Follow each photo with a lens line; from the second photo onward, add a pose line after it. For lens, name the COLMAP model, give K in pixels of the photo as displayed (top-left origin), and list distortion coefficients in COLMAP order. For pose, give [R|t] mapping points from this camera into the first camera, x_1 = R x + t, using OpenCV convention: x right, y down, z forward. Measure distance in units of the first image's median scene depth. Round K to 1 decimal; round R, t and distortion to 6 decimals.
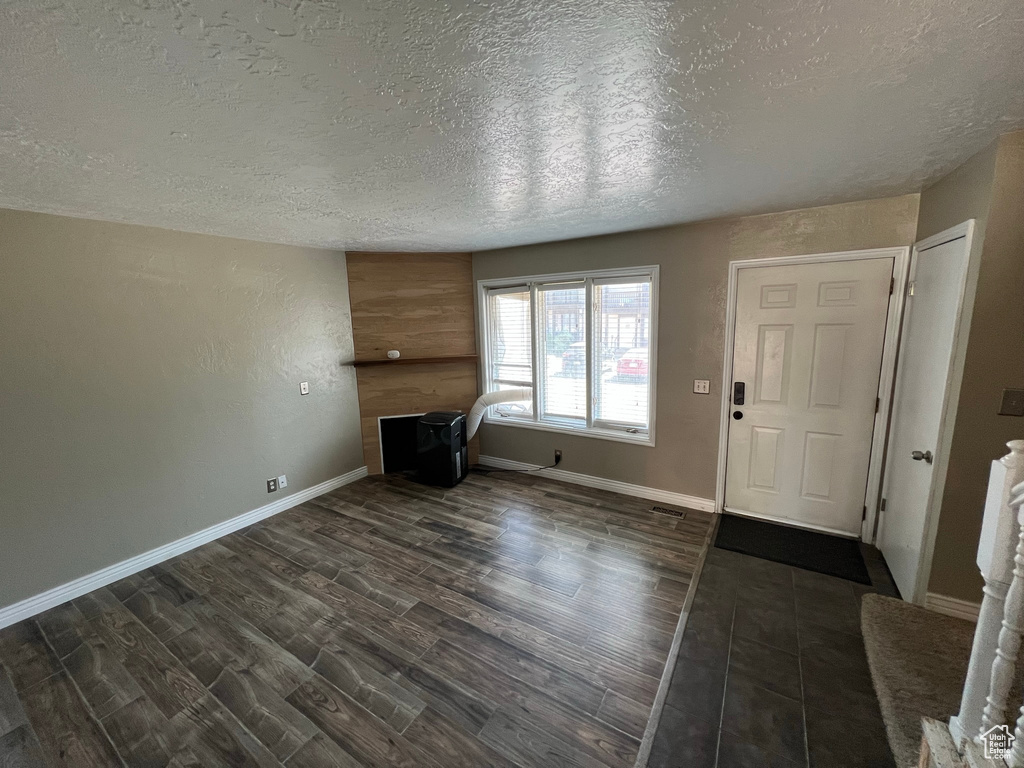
lens RADIAL K [[407.8, 0, 512.0], [0, 407.8, 382.1], [0, 0, 1]] dist [-0.001200, -0.000130]
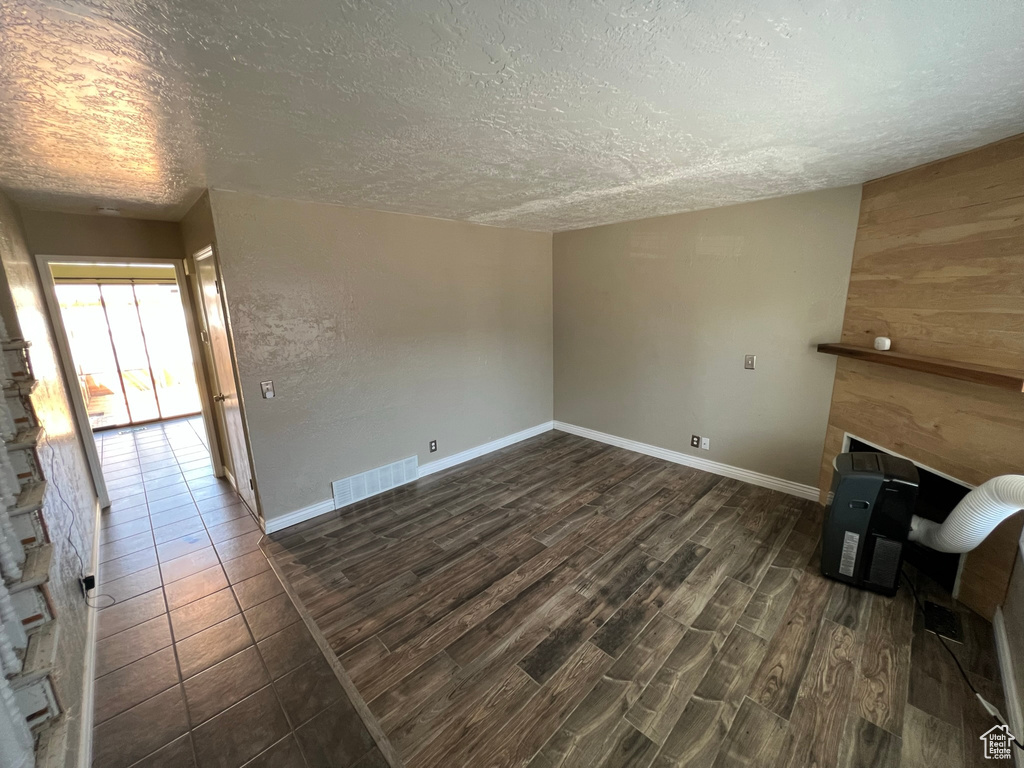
lens RADIAL K [[407.8, 0, 513.2], [0, 407.8, 385.2], [0, 0, 1]] dist [-0.001200, -0.000130]
pose [[-0.237604, 0.243513, -0.940343, 0.590143], [-0.129101, 0.951562, 0.279039, -0.148608], [0.962745, 0.187701, -0.194657, 0.828066]]
